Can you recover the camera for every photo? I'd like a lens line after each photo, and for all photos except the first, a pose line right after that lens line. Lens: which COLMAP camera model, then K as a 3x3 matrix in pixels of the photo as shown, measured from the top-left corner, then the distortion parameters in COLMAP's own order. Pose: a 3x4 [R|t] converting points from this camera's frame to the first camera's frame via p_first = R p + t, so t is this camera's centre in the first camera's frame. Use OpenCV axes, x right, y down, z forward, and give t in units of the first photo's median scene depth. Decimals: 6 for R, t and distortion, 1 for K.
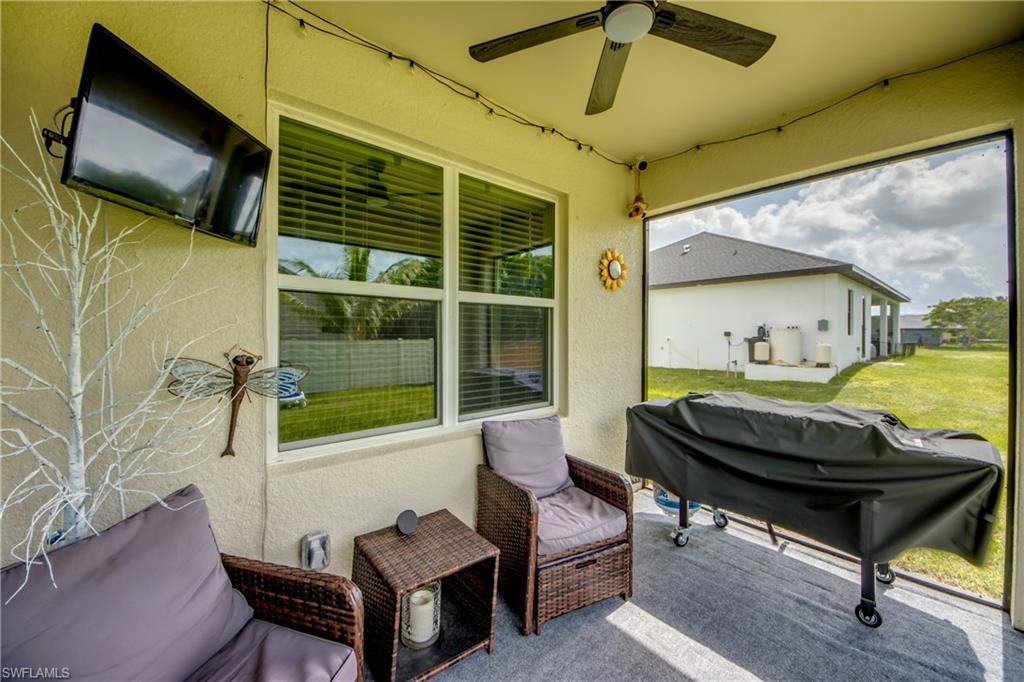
lens RADIAL K [[384.5, 0, 510.4], [0, 384.5, 338.1], [0, 0, 1]] dist [0.025798, -0.016292]
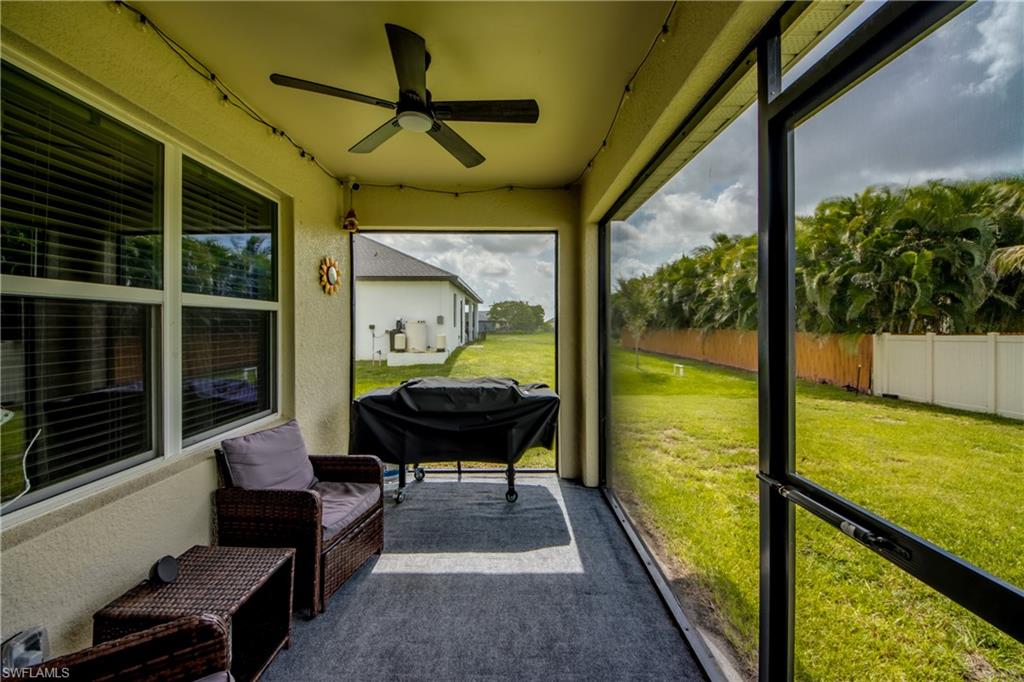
lens RADIAL K [[394.9, 0, 503.5], [0, 394.9, 338.6], [0, 0, 1]] dist [0.001224, -0.013461]
pose [[0.643198, -0.036410, 0.764834, -0.322629], [0.018609, 0.999317, 0.031923, -0.035006], [-0.765474, -0.006300, 0.643436, -0.085183]]
